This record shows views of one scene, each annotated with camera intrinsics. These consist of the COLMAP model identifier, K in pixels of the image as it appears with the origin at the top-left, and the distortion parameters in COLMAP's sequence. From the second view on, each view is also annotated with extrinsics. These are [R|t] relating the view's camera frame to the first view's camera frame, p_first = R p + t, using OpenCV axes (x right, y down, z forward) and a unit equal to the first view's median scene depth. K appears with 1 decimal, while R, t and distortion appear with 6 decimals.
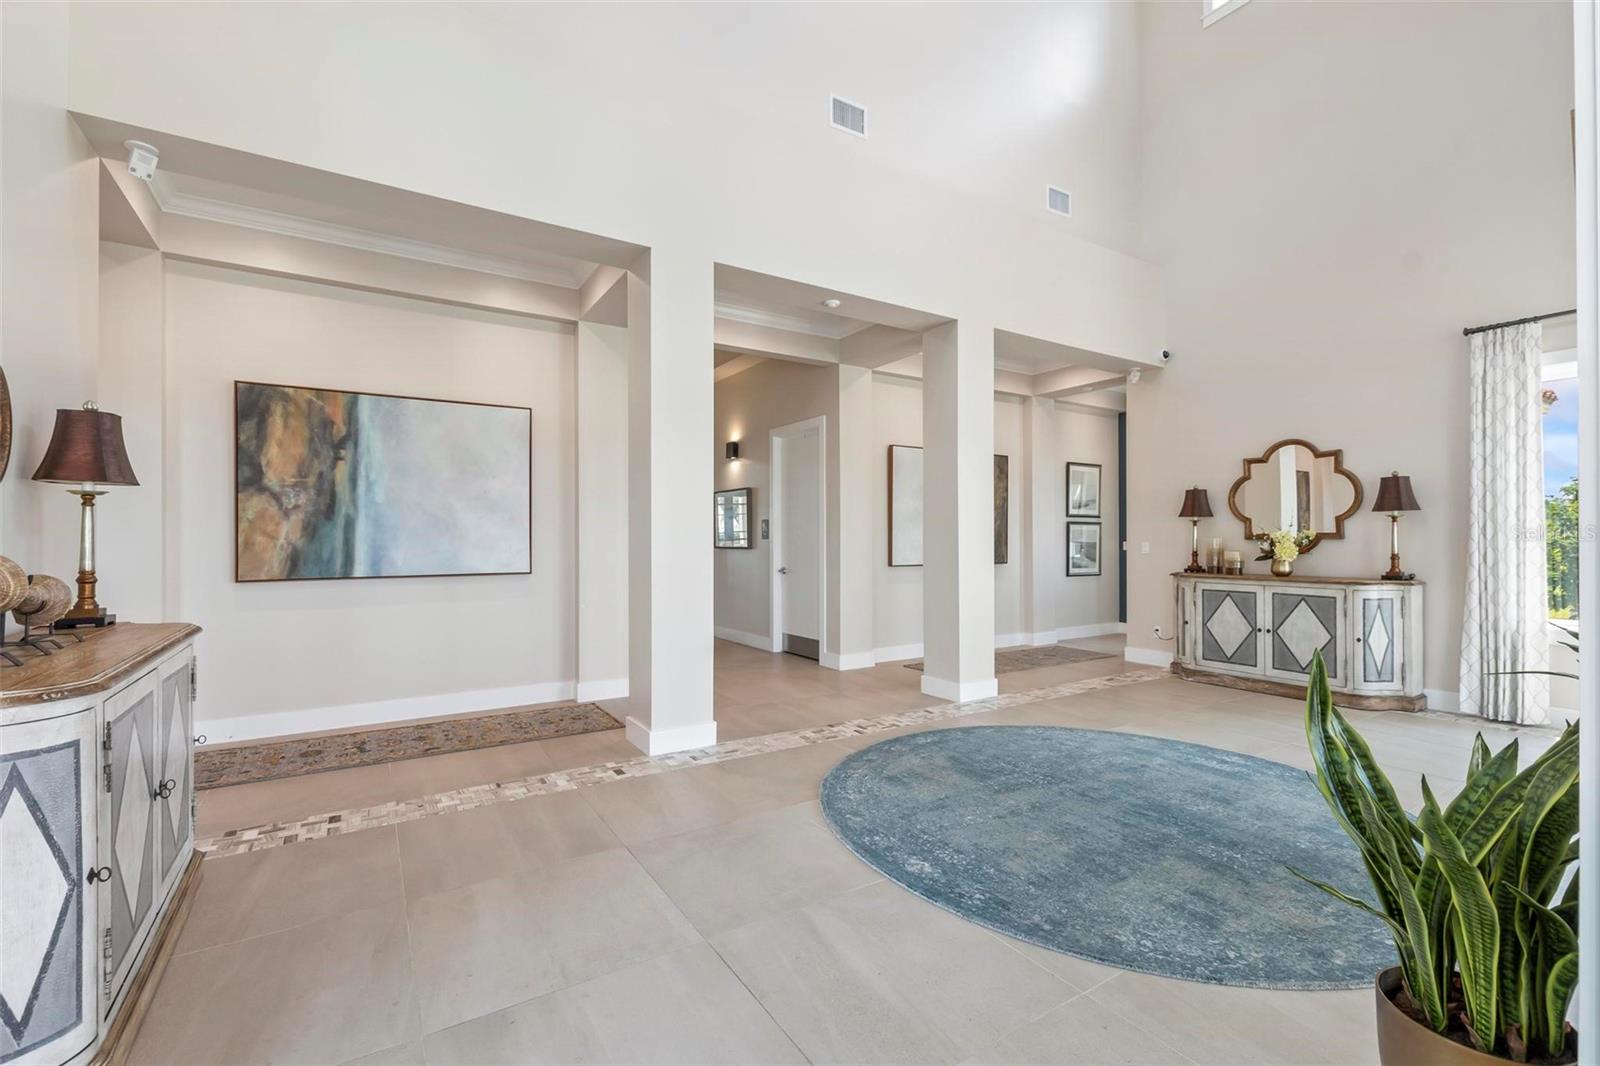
lens RADIAL K [[704.4, 0, 795.9], [0, 704.4, 534.2], [0, 0, 1]] dist [0.003217, 0.000307]
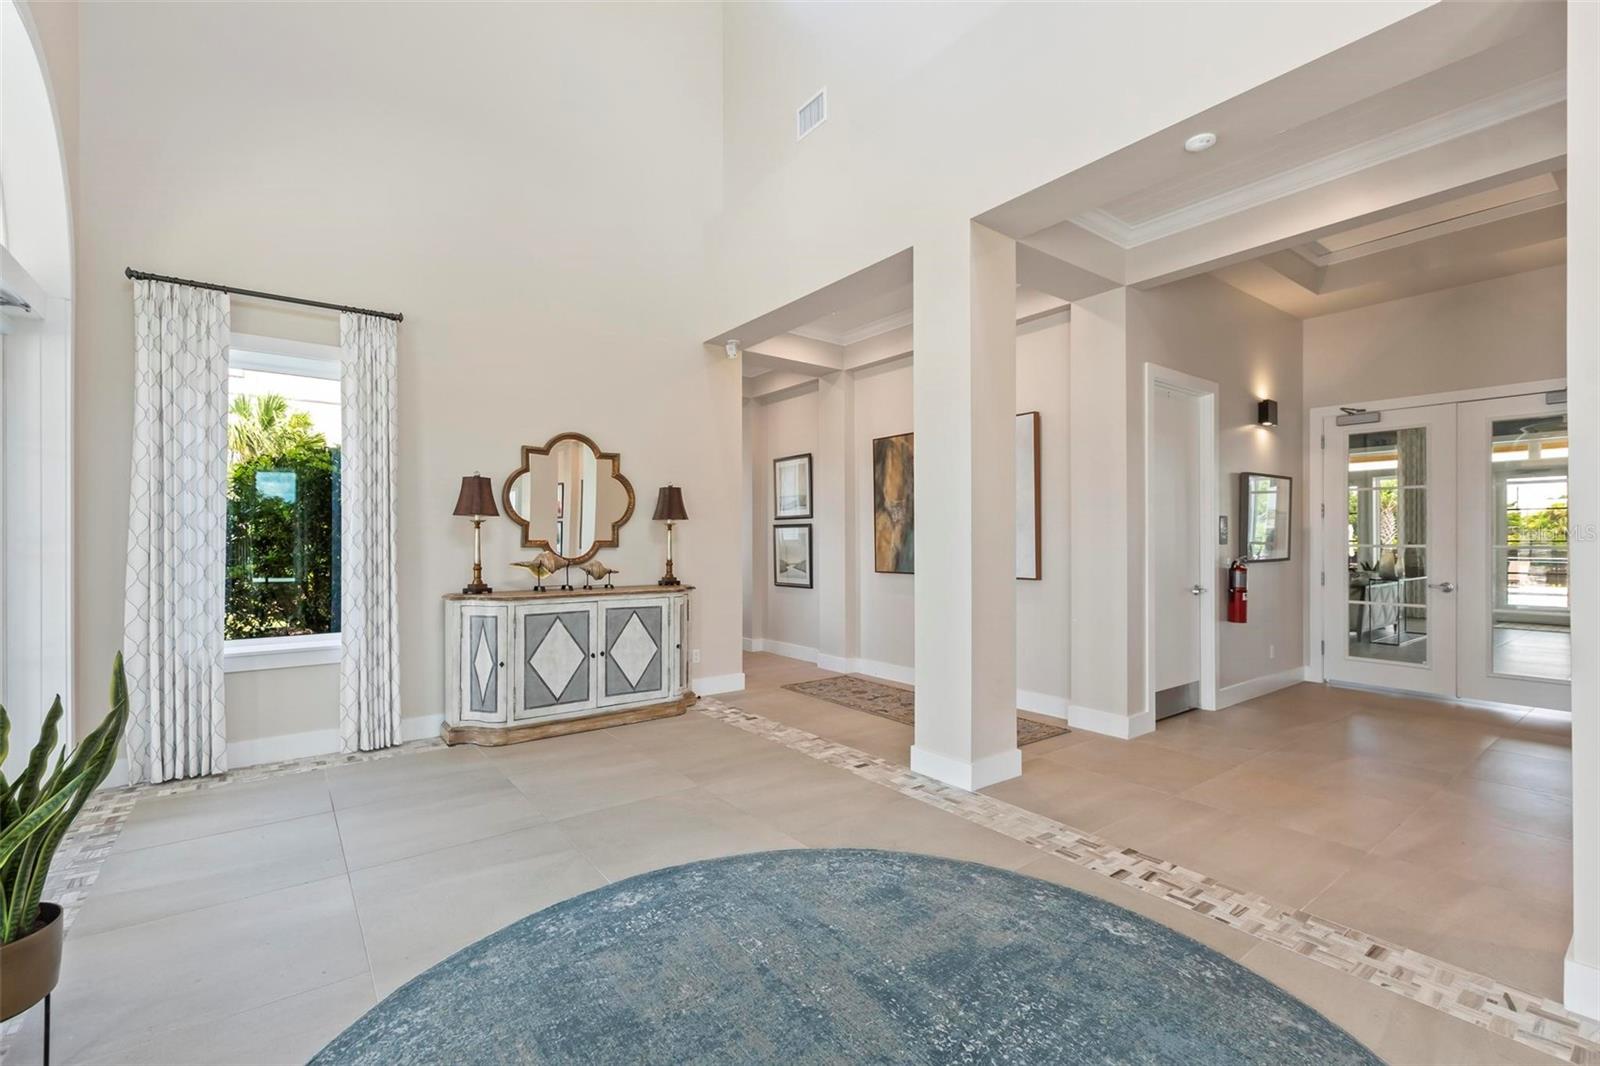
lens RADIAL K [[704.4, 0, 789.1], [0, 704.4, 532.0], [0, 0, 1]] dist [0.003217, 0.000307]
pose [[0.059236, -0.010178, -0.998192, 0.761302], [0.010668, 0.999897, -0.009562, -0.005917], [0.998187, -0.010083, 0.059339, 0.782000]]
